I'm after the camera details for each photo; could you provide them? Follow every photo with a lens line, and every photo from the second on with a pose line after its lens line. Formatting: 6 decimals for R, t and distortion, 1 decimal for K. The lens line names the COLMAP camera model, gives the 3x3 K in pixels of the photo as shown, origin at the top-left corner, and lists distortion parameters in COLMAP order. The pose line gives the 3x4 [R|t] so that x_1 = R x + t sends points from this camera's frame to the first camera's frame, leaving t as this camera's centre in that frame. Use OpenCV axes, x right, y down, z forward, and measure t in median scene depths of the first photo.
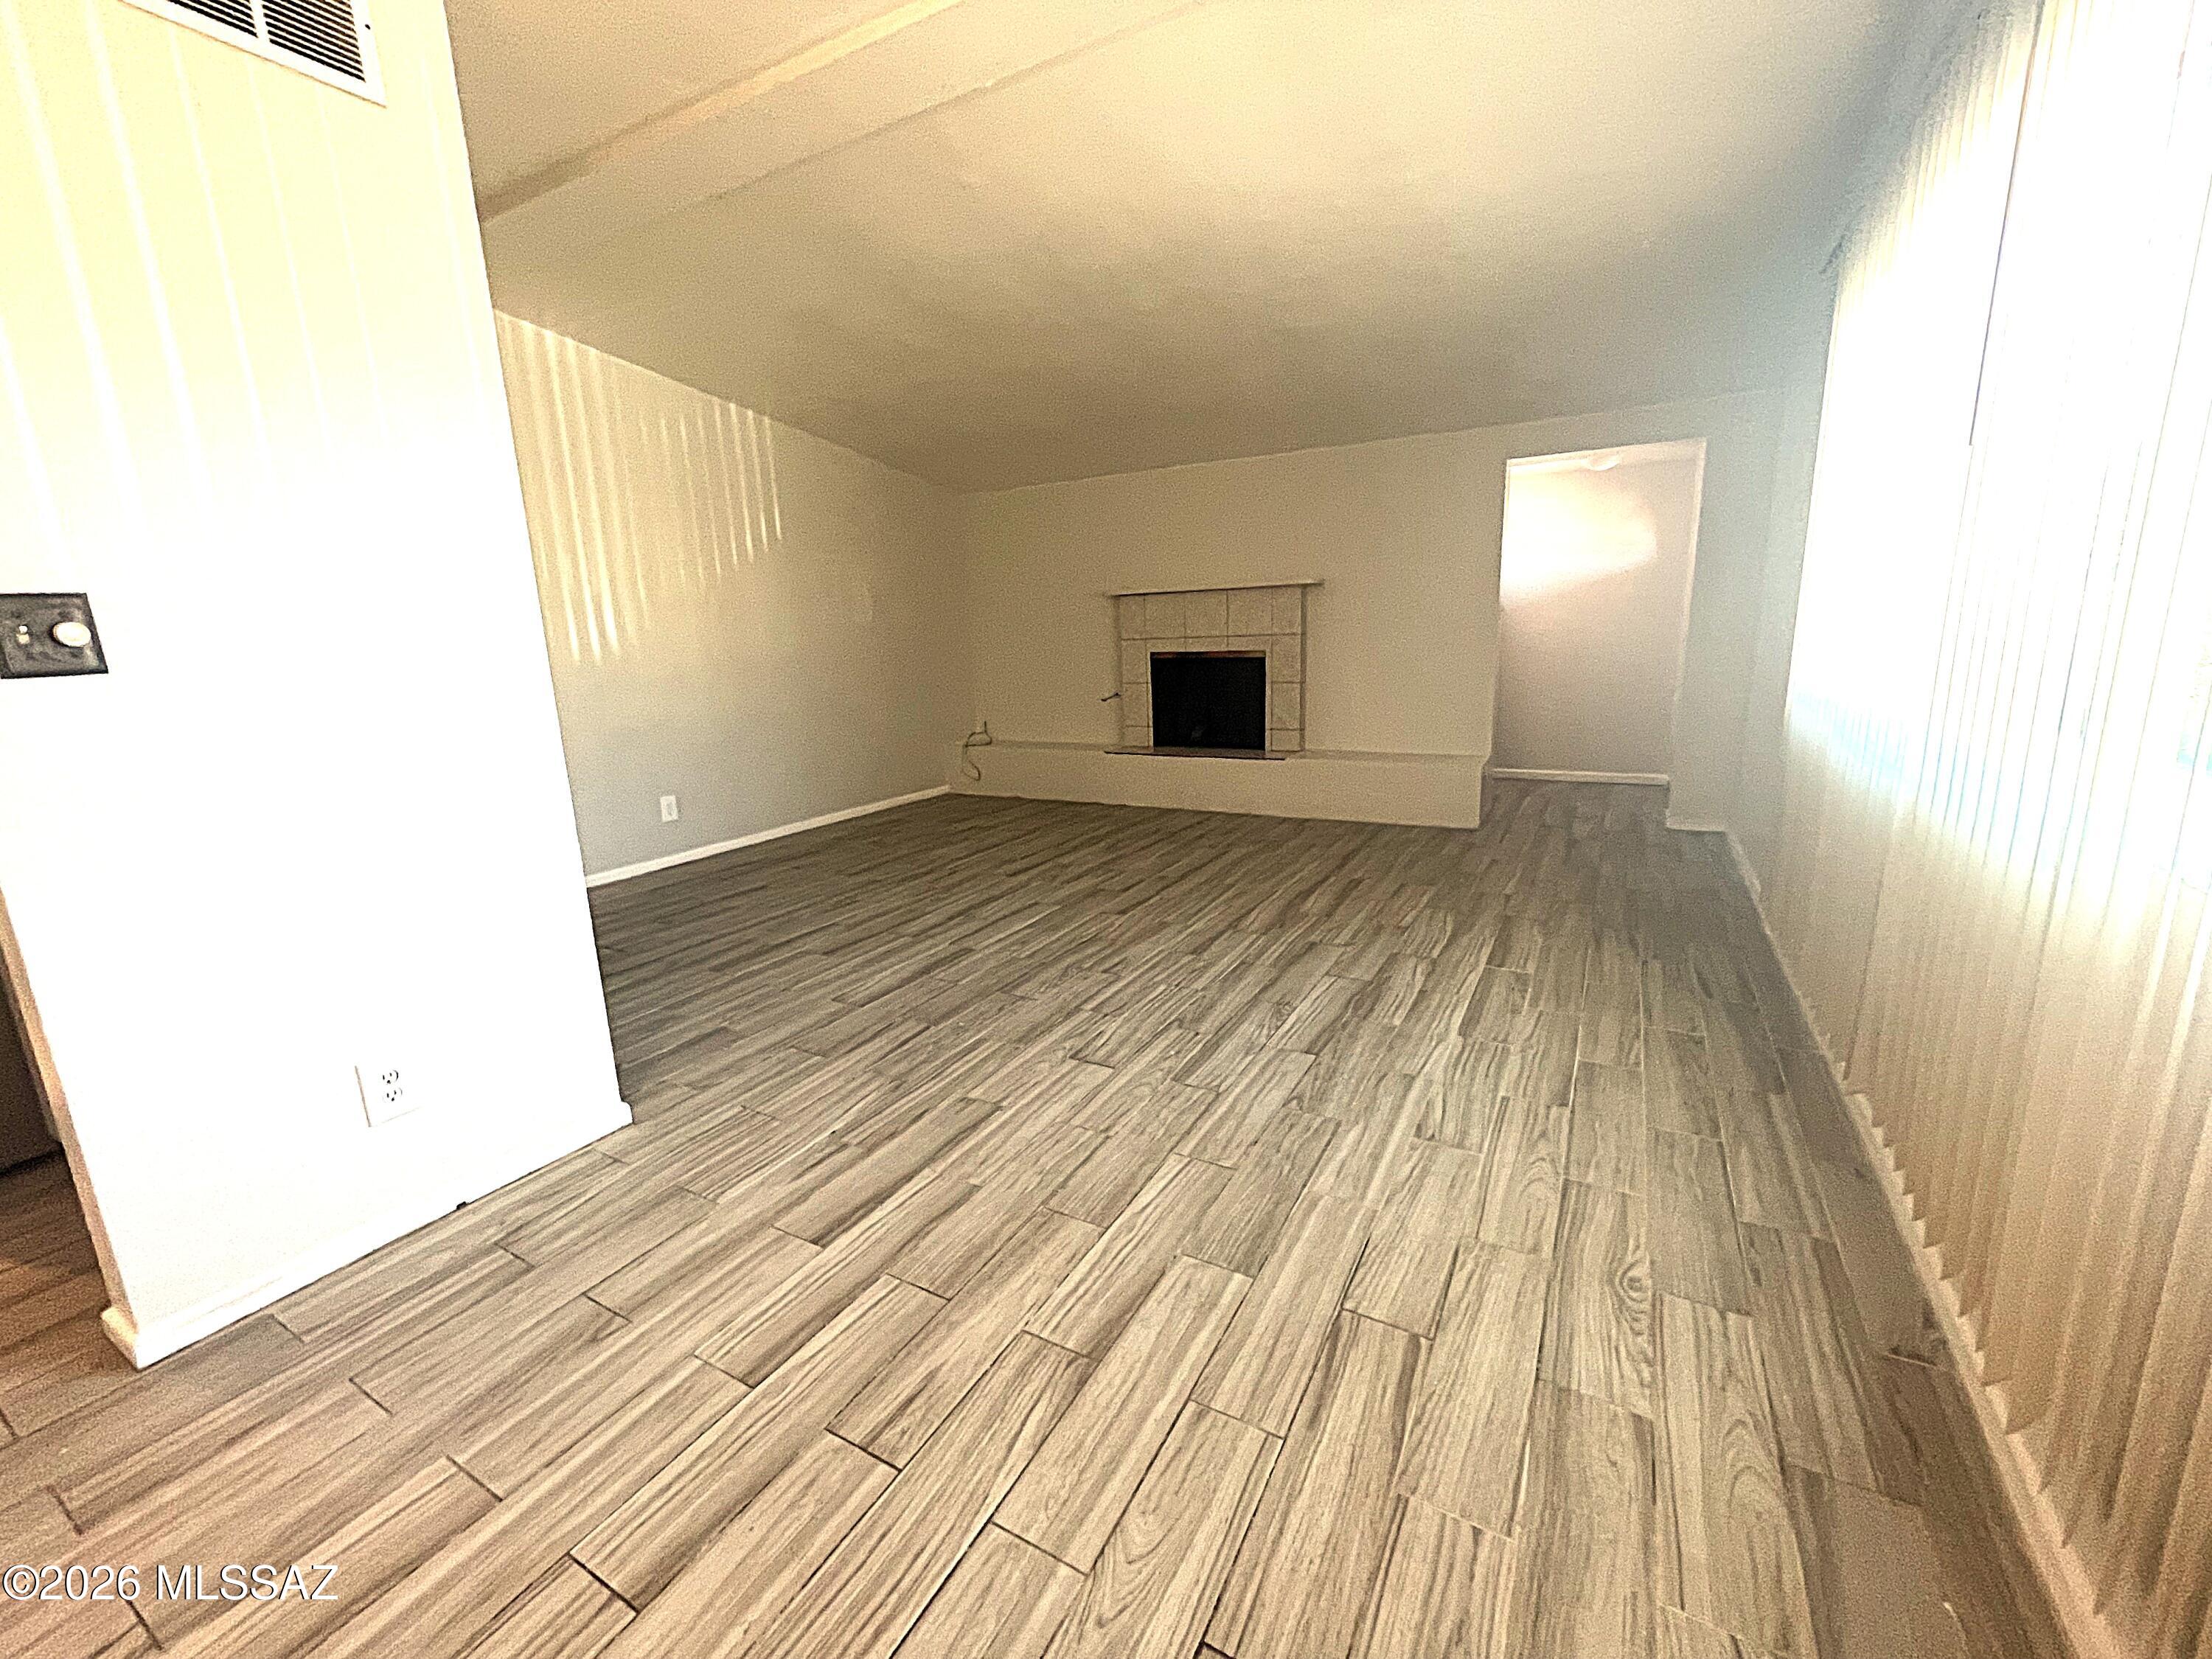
lens RADIAL K [[901.5, 0, 1097.5], [0, 901.5, 825.1], [0, 0, 1]] dist [0.000561, 0.000760]
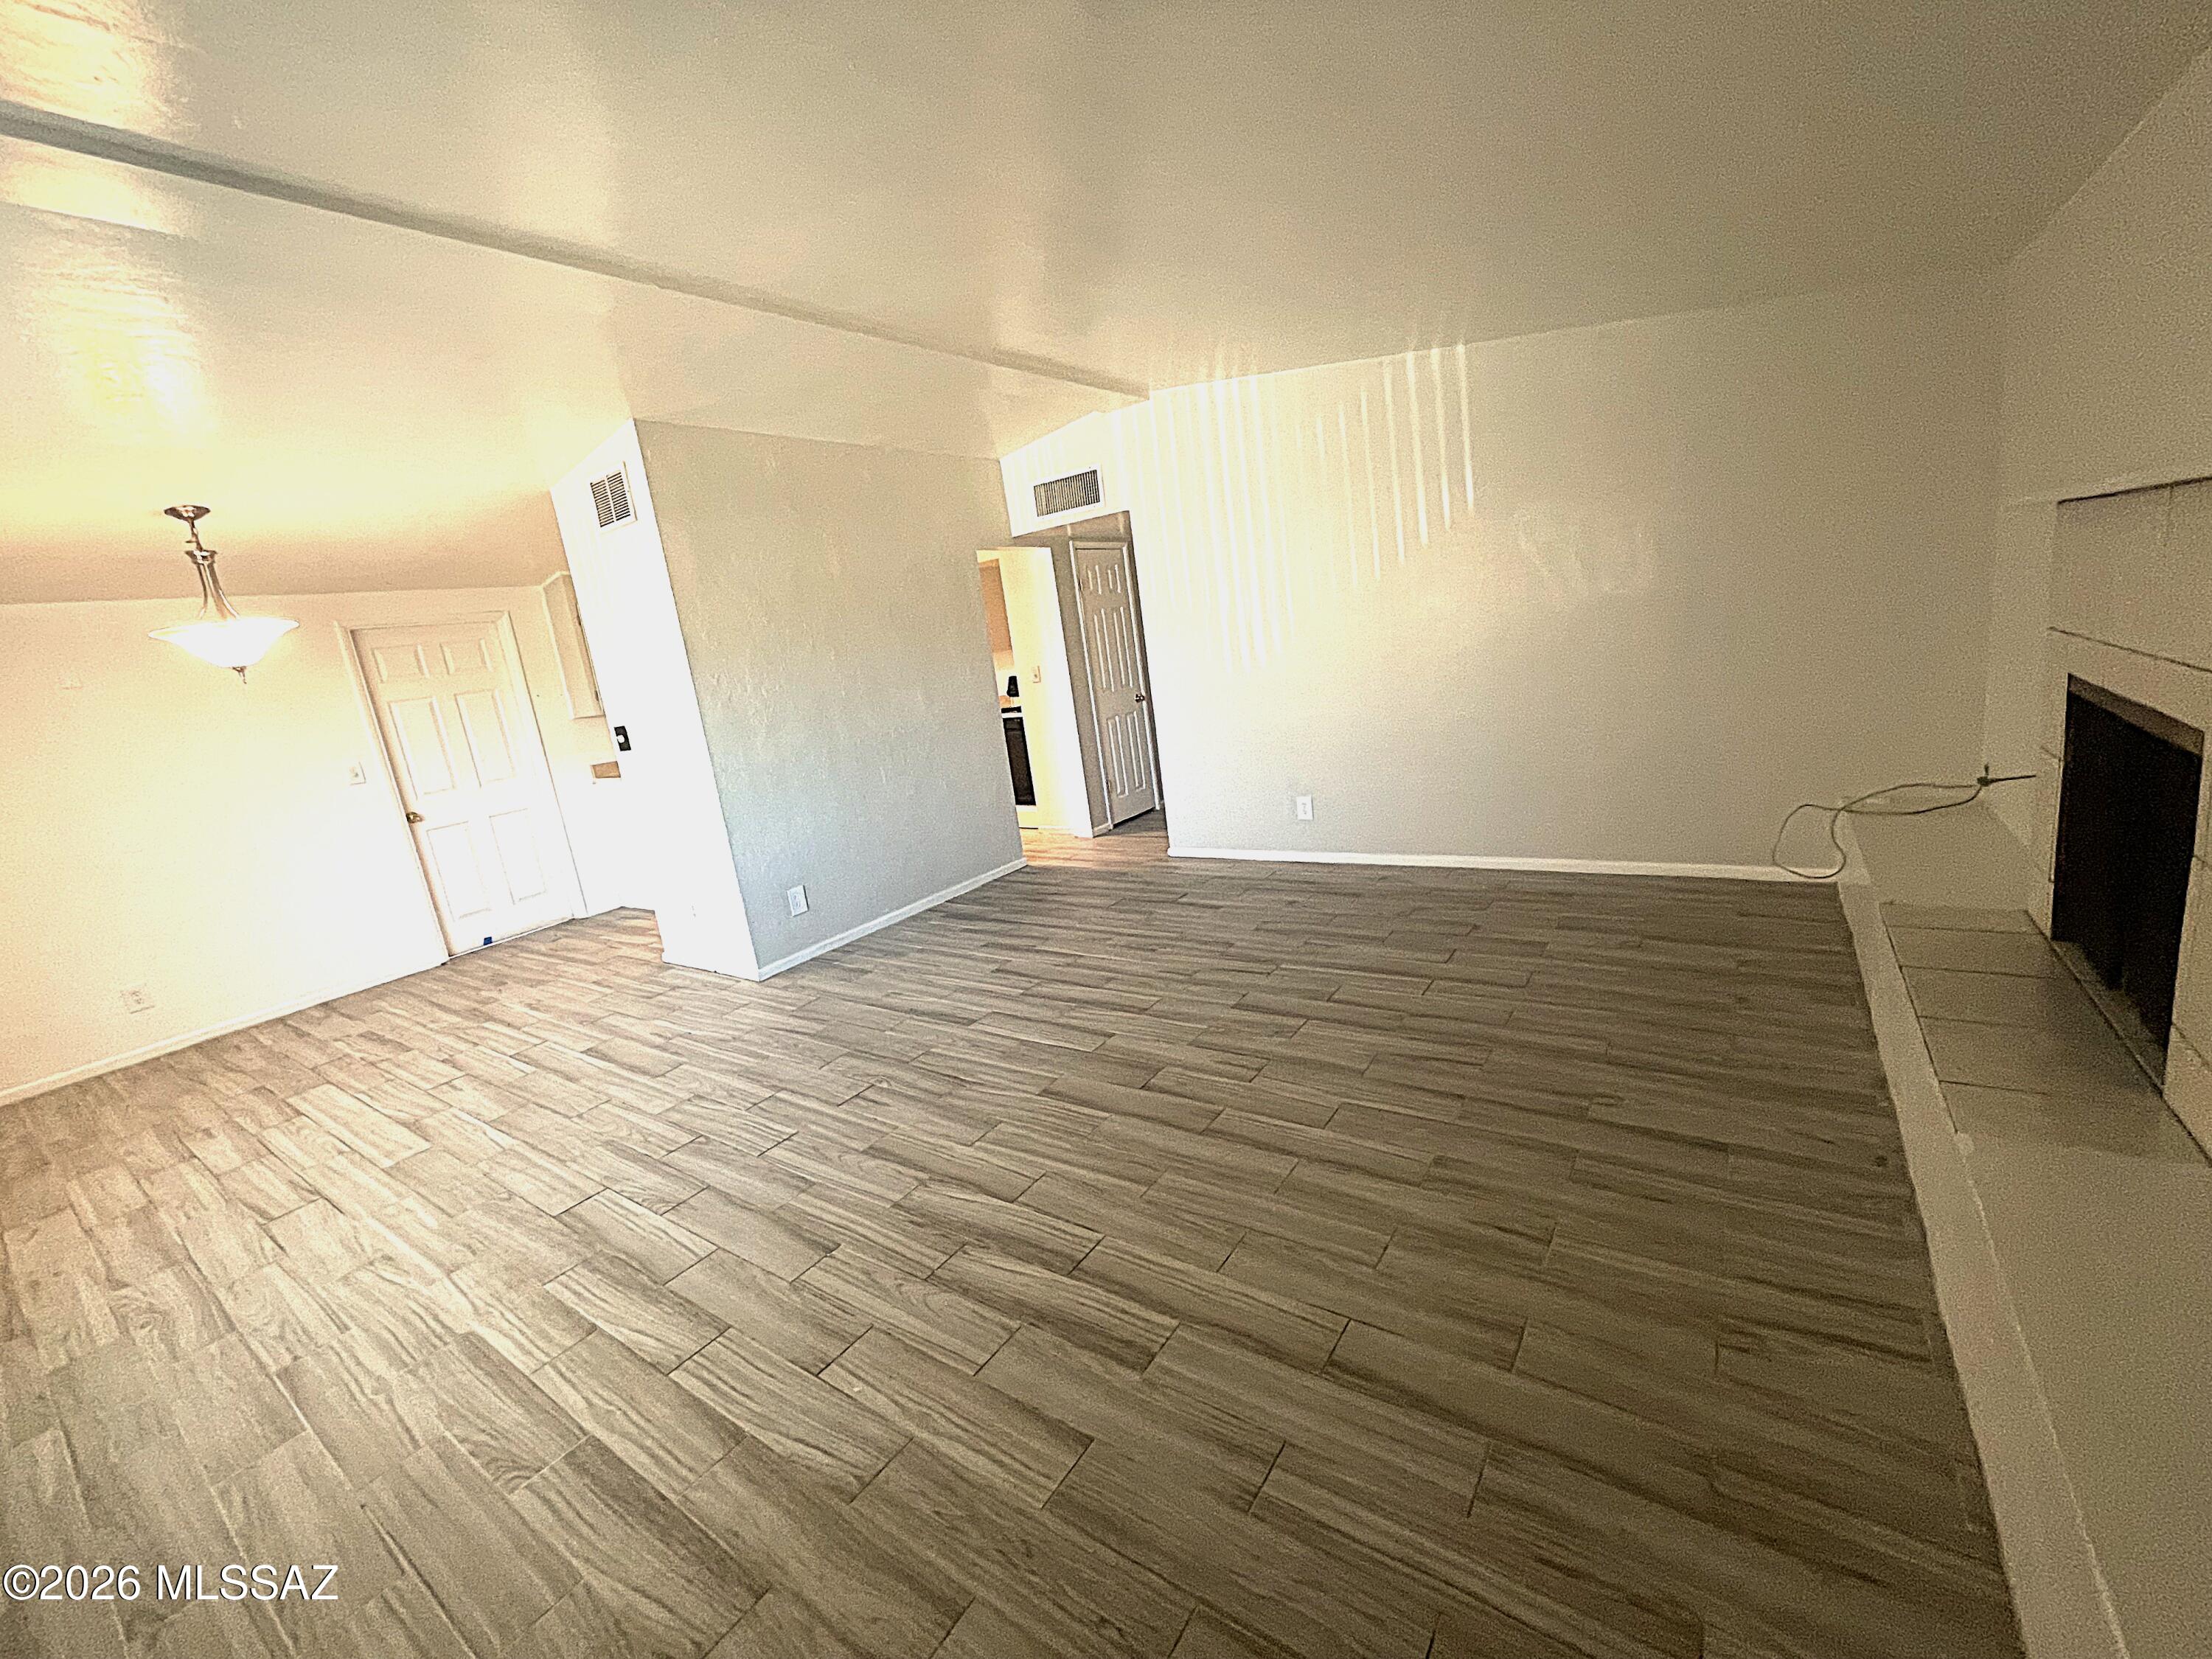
lens RADIAL K [[901.5, 0, 1097.5], [0, 901.5, 825.1], [0, 0, 1]] dist [0.000561, 0.000760]
pose [[-0.094955, 0.250766, -0.963379, 0.875311], [-0.070773, 0.963603, 0.257800, -0.399013], [0.992963, 0.092660, -0.073752, 1.355792]]
